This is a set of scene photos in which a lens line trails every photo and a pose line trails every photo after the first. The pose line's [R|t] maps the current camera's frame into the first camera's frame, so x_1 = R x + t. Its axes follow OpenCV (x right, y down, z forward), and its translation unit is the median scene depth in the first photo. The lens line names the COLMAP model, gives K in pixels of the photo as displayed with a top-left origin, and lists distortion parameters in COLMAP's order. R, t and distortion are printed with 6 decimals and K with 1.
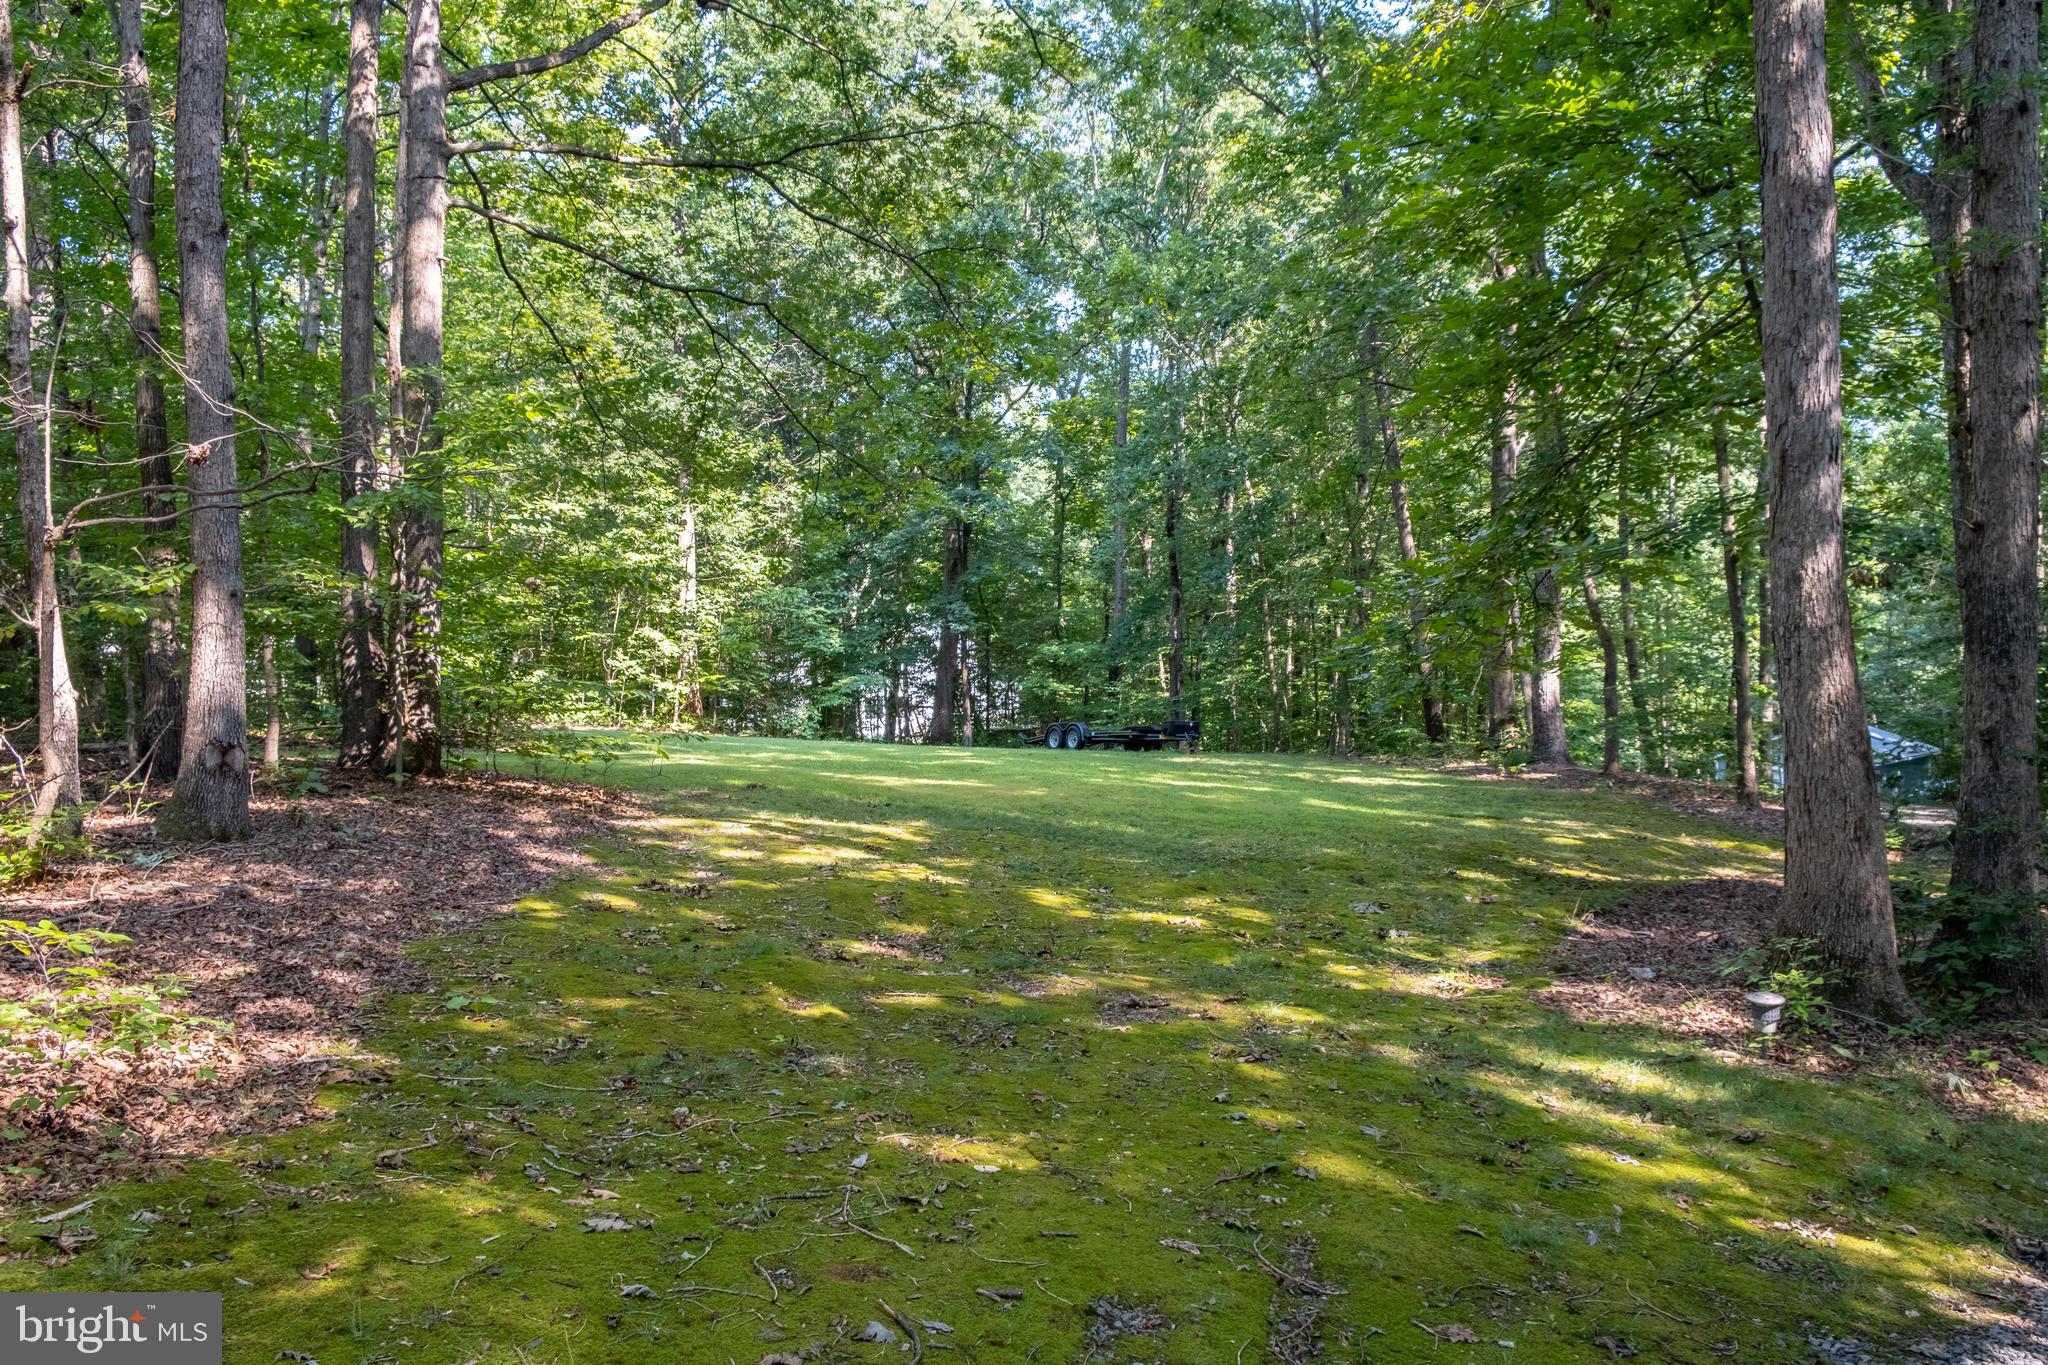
lens RADIAL K [[1599.4, 0, 1024.0], [0, 1599.4, 682.5], [0, 0, 1]] dist [-0.032807, -0.001521]
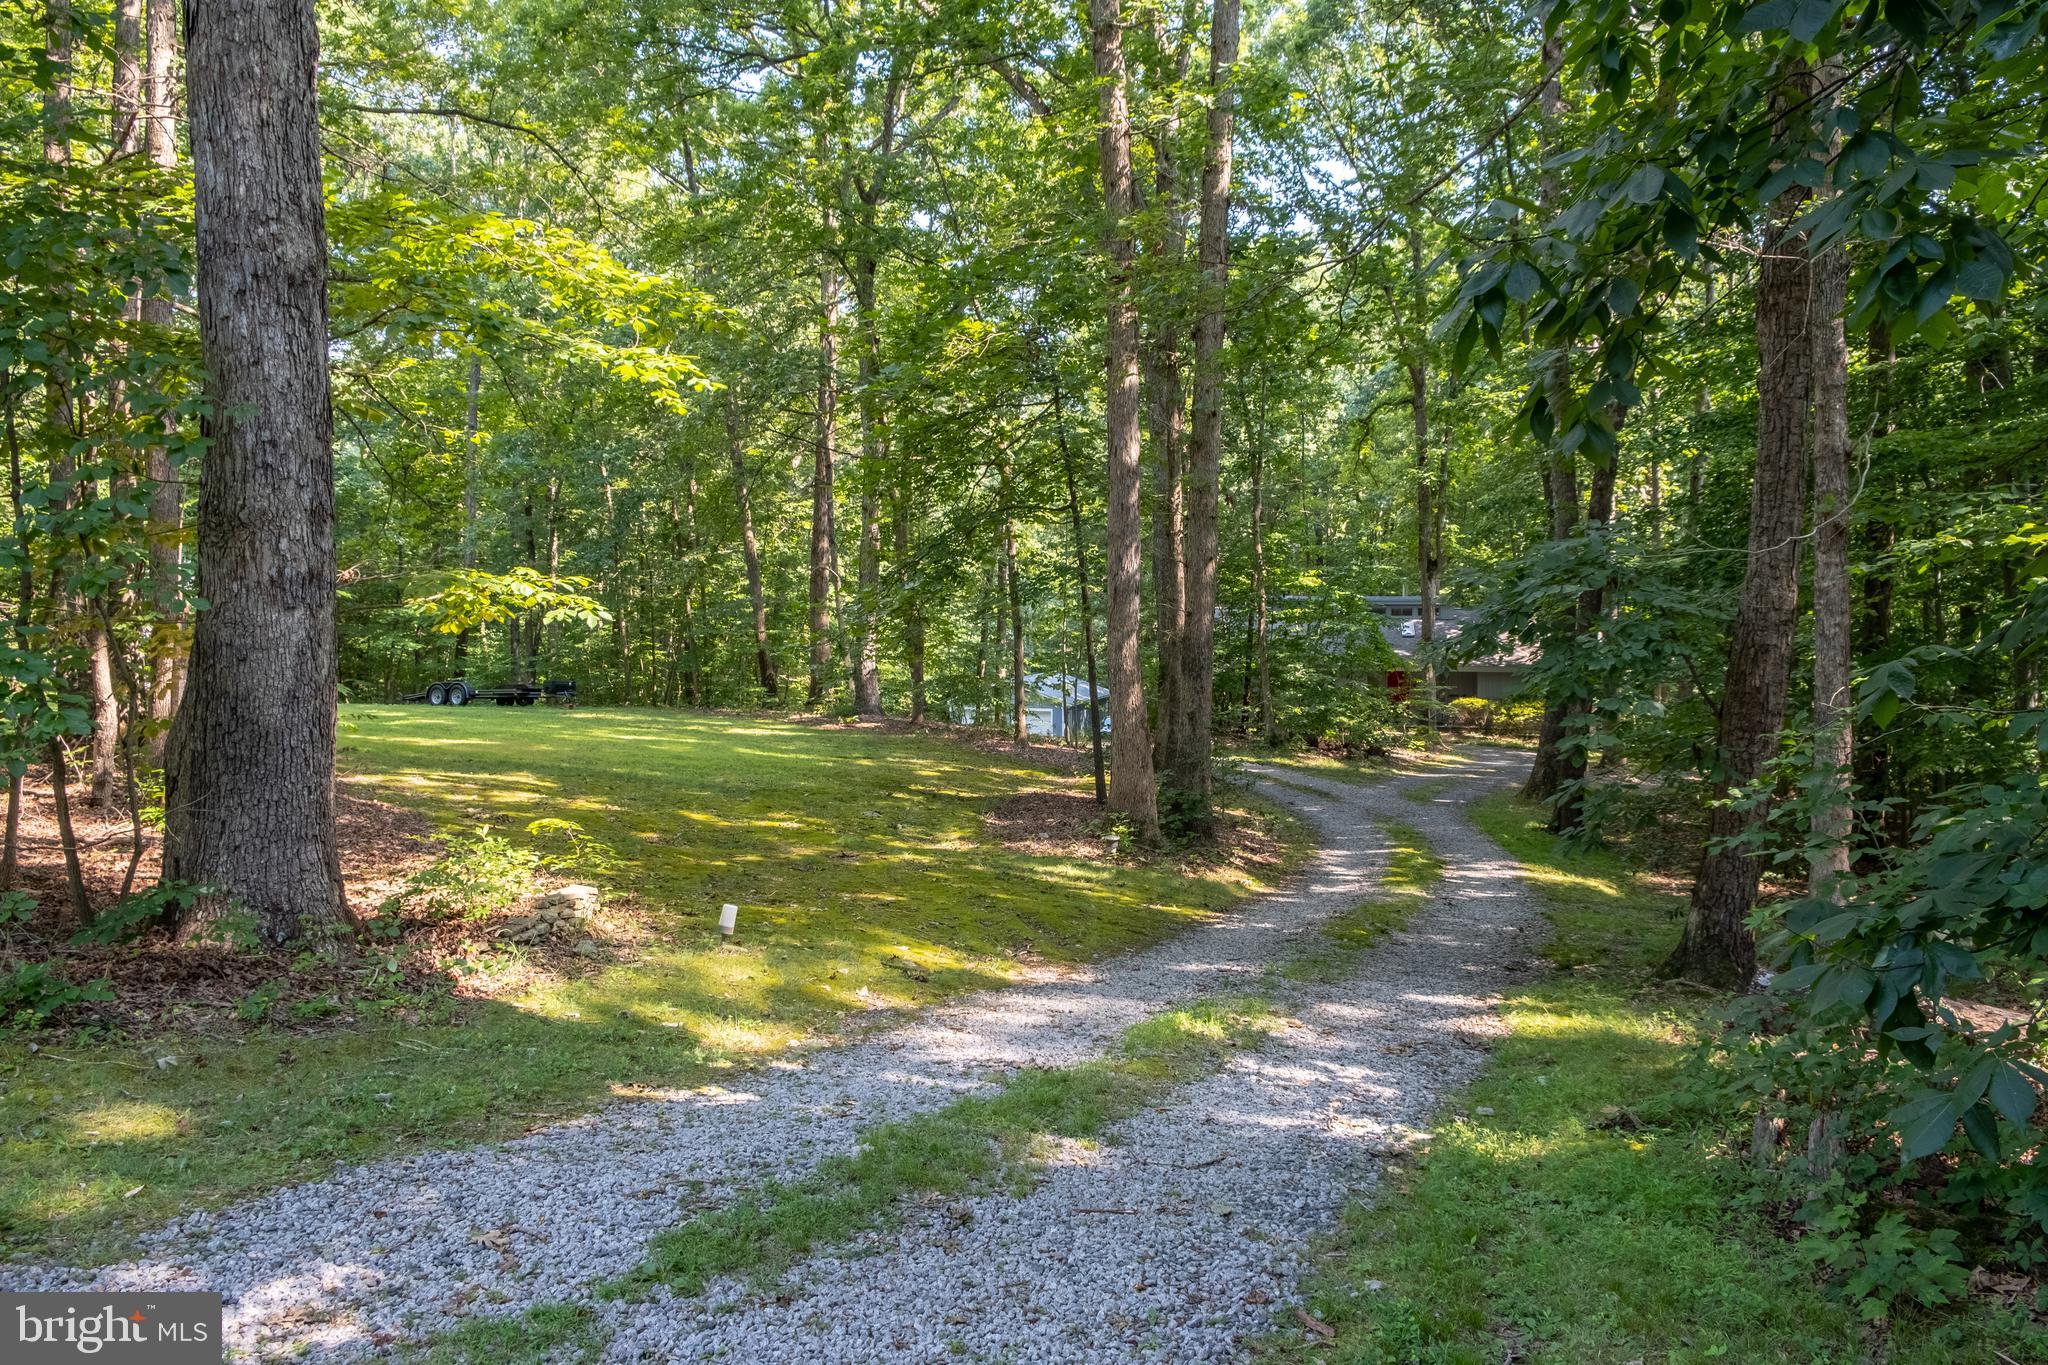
lens RADIAL K [[1599.4, 0, 1024.0], [0, 1599.4, 682.5], [0, 0, 1]] dist [-0.032807, -0.001521]
pose [[0.888975, -0.003973, 0.457938, -0.510300], [-0.013288, 0.999318, 0.034464, -0.073264], [-0.457763, -0.036723, 0.888316, -0.713150]]
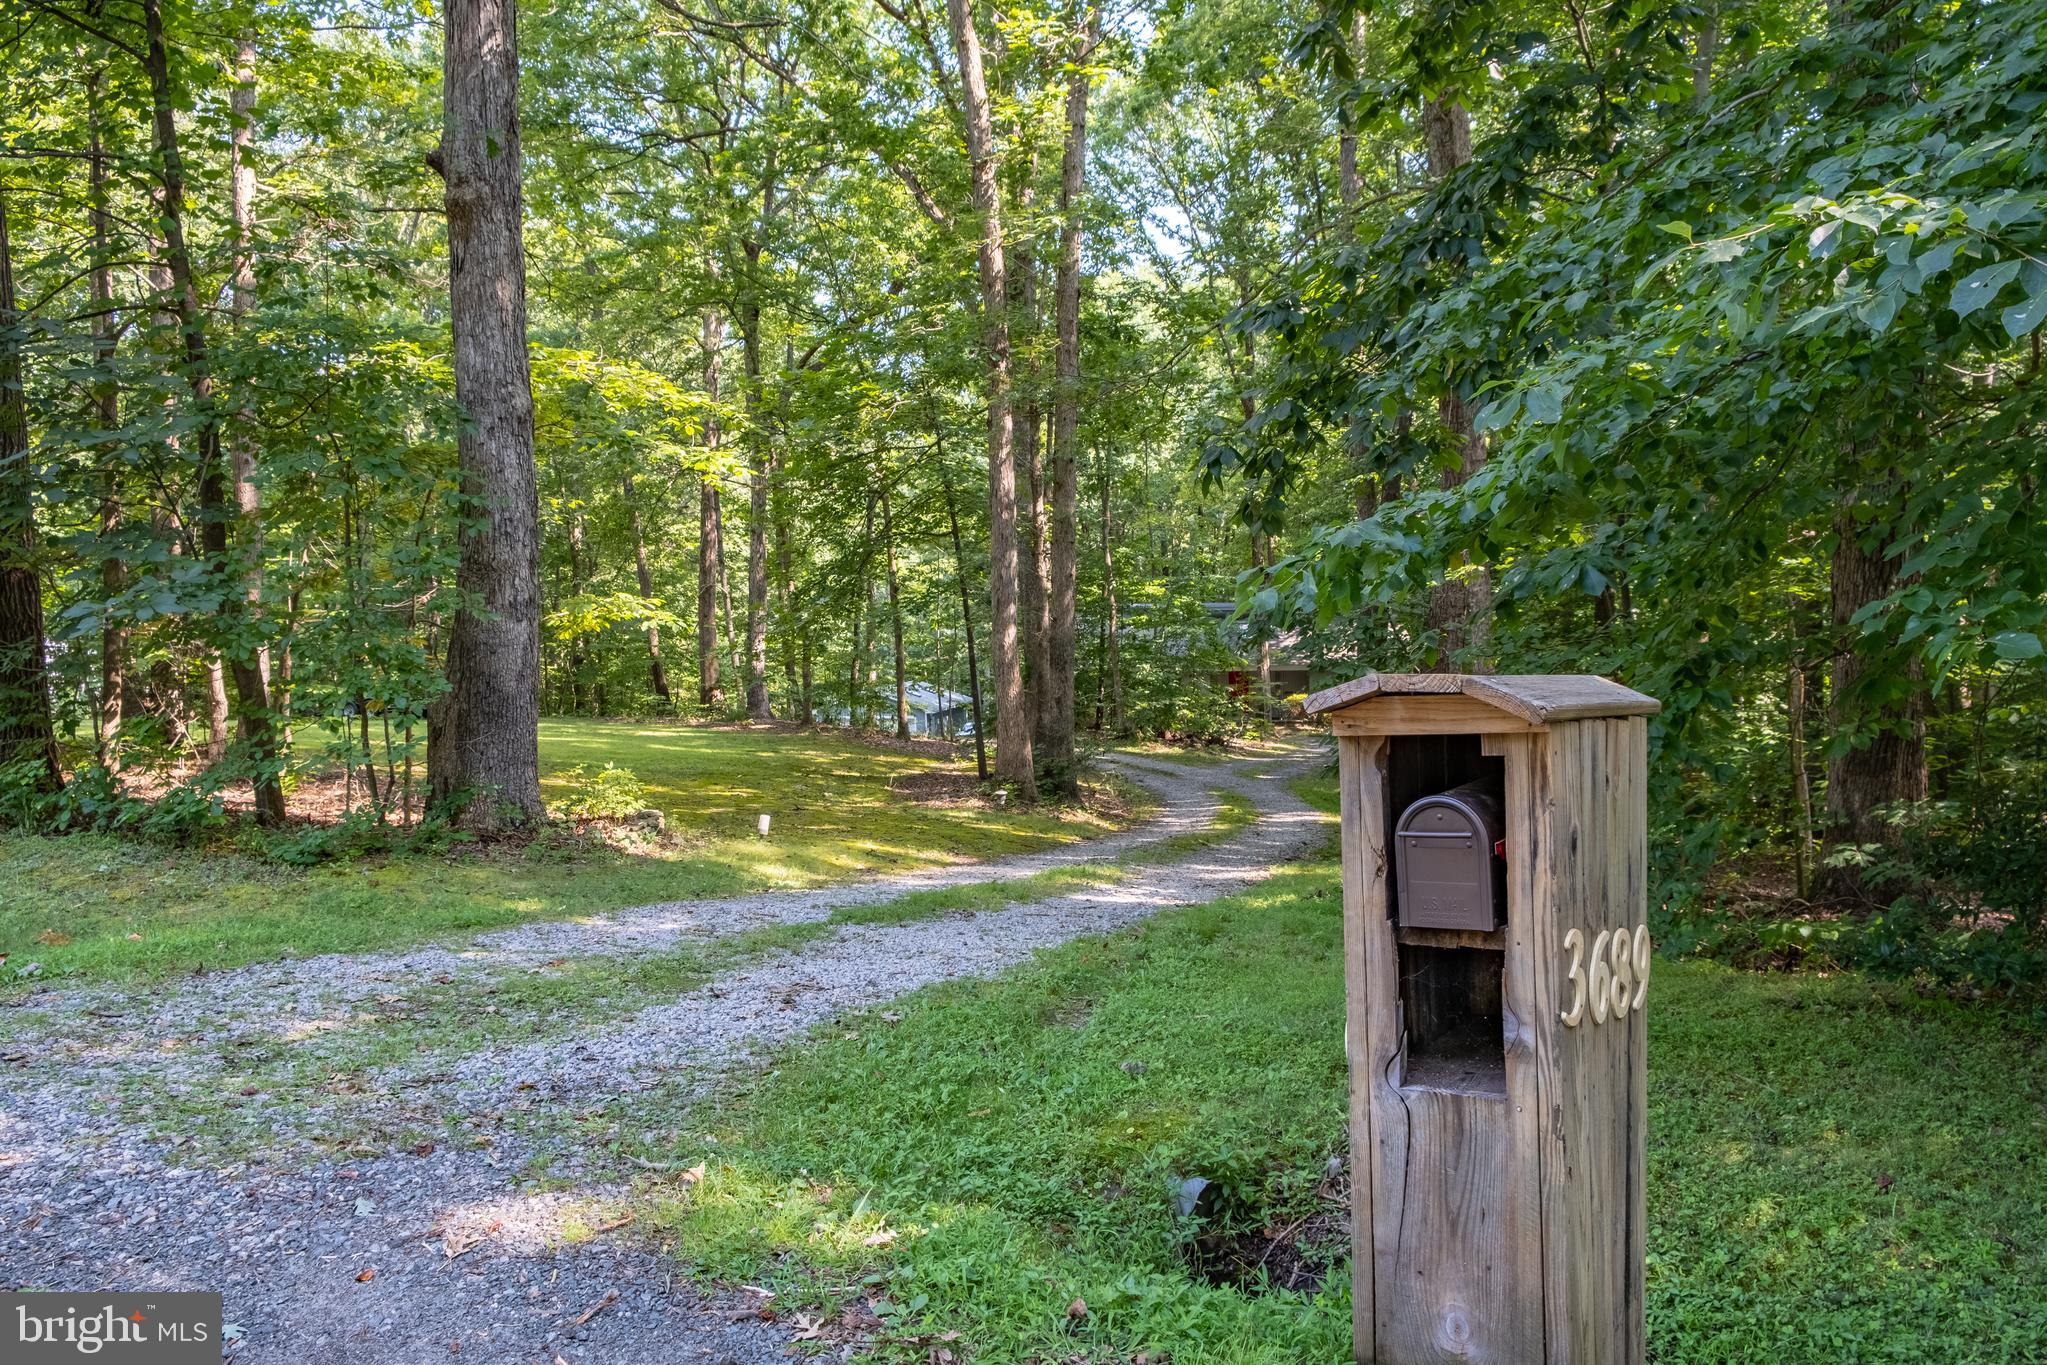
lens RADIAL K [[1598.7, 0, 1023.5], [0, 1598.7, 682.5], [0, 0, 1]] dist [-0.032807, -0.001521]
pose [[0.843298, -0.018669, 0.537122, -0.800532], [0.004730, 0.999616, 0.027318, -0.062171], [-0.537426, -0.020497, 0.843062, -1.119349]]
